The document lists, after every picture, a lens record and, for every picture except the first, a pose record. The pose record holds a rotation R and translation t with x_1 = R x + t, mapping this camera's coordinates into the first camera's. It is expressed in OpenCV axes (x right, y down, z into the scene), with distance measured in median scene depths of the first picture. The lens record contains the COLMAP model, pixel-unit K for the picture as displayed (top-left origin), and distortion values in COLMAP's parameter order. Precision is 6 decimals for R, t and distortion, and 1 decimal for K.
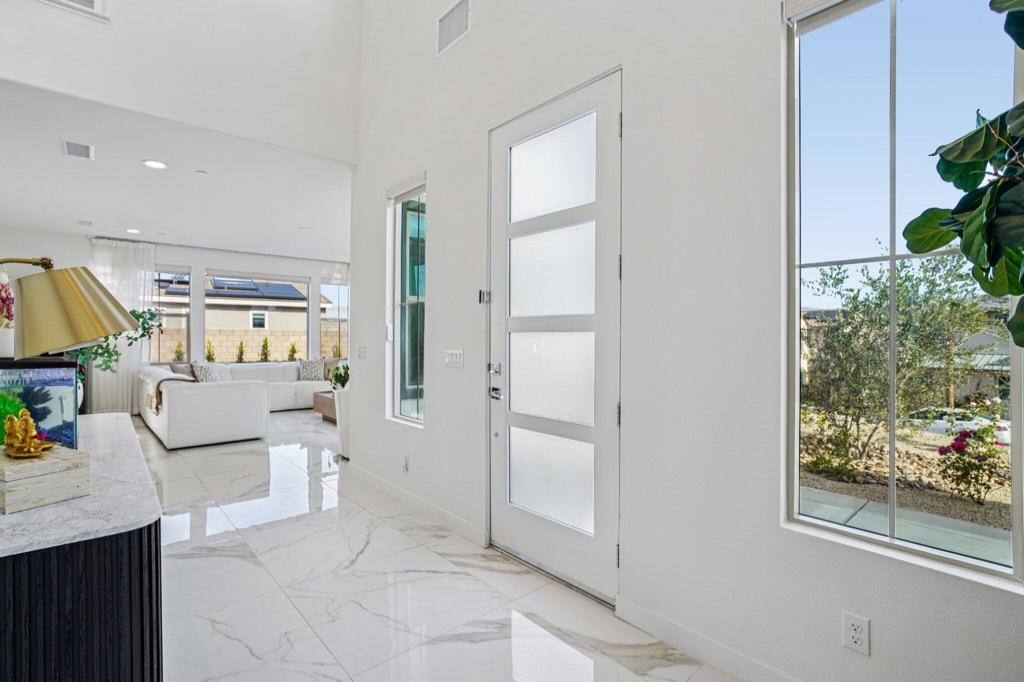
lens RADIAL K [[477.3, 0, 512.0], [0, 477.3, 341.0], [0, 0, 1]] dist [-0.070372, 0.036069]
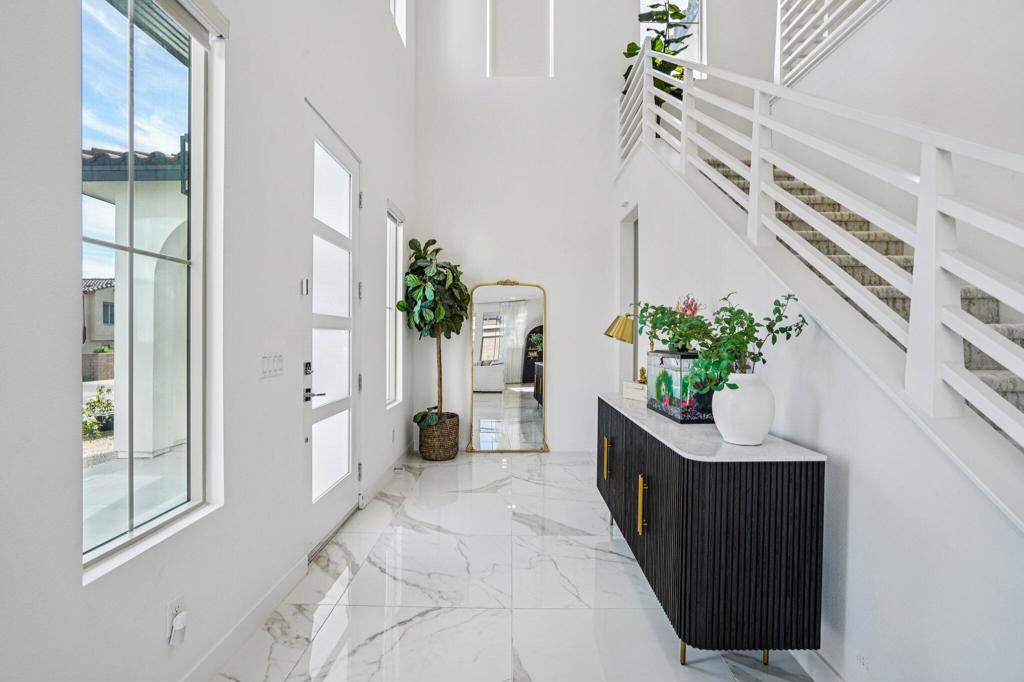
lens RADIAL K [[477.3, 0, 512.0], [0, 477.3, 341.0], [0, 0, 1]] dist [-0.070372, 0.036069]
pose [[-0.740037, -0.017382, 0.672341, -1.018258], [-0.009188, 0.999834, 0.015735, -0.008536], [-0.672503, 0.005467, -0.740074, 1.543322]]
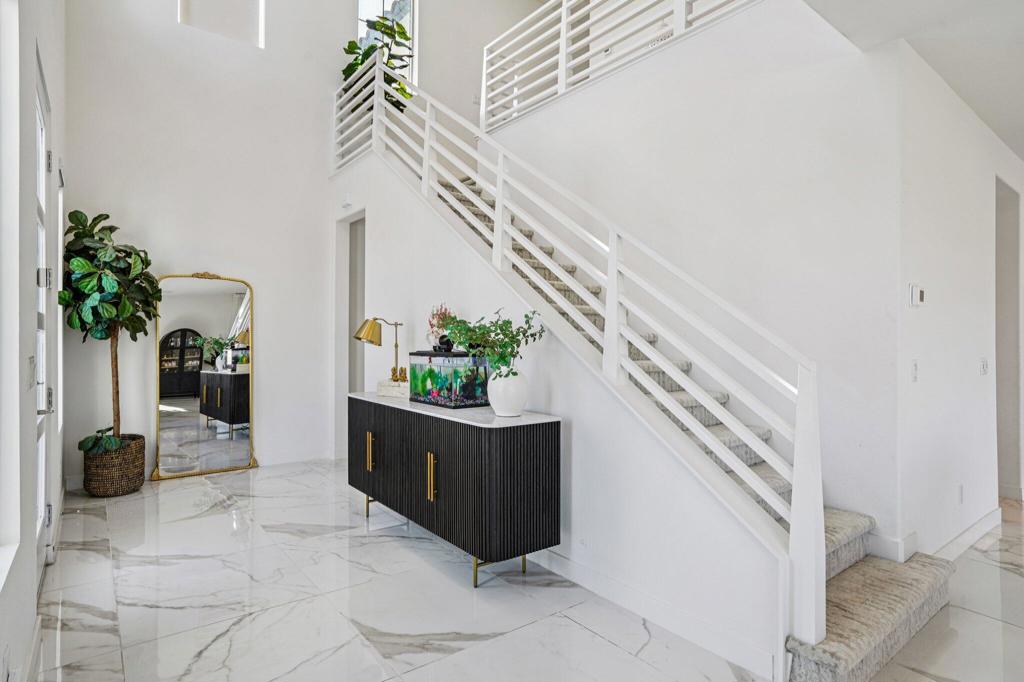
lens RADIAL K [[541.4, 0, 512.0], [0, 541.4, 341.0], [0, 0, 1]] dist [-0.018257, -0.000380]
pose [[-0.997376, -0.013629, 0.071100, -0.888628], [-0.013332, 0.999900, 0.004652, -0.010220], [-0.071157, 0.003692, -0.997458, 1.930852]]
